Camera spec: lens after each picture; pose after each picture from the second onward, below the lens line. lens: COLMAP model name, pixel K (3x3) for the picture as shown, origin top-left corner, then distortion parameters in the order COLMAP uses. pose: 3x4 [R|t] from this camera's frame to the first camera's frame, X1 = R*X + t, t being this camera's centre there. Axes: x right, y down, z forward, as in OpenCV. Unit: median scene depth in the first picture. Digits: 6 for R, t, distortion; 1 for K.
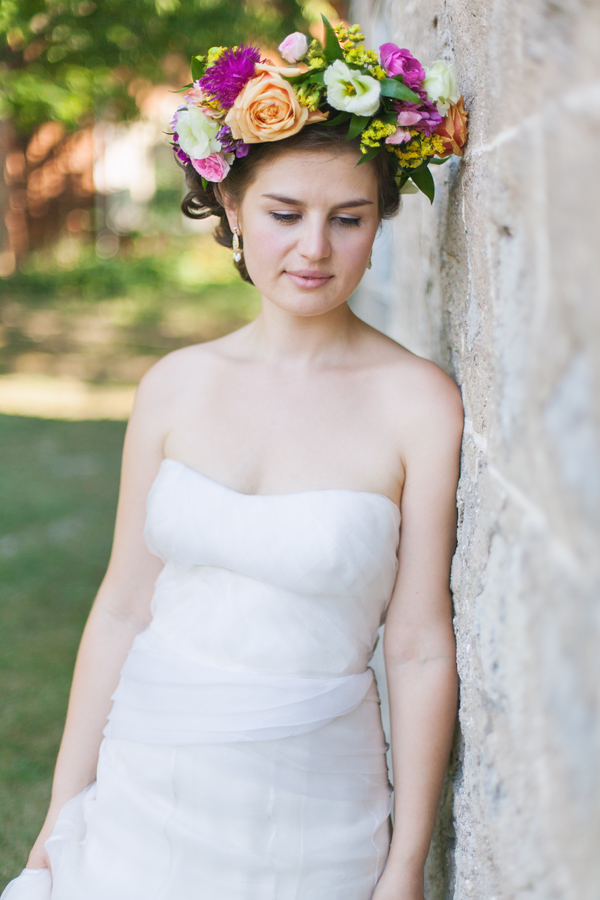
lens RADIAL K [[1309.7, 0, 300.0], [0, 1309.7, 450.0], [0, 0, 1]] dist [0.019188, 0.083402]
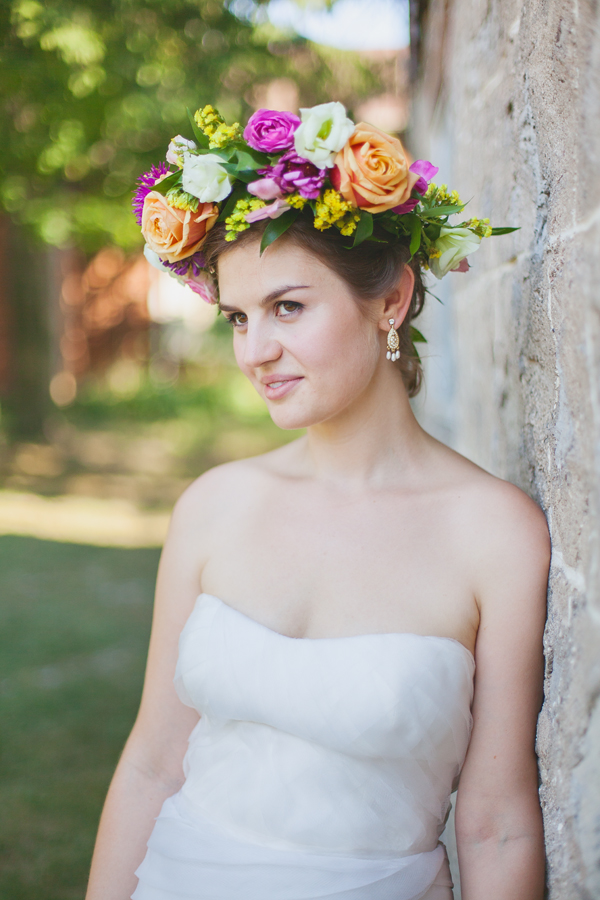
lens RADIAL K [[1312.2, 0, 299.9], [0, 1312.2, 489.6], [0, 0, 1]] dist [0.023033, -0.000136]
pose [[0.999082, 0.005398, -0.042494, -0.001137], [-0.008242, 0.997715, -0.067057, -0.004113], [0.042035, 0.067346, 0.996844, 0.144297]]
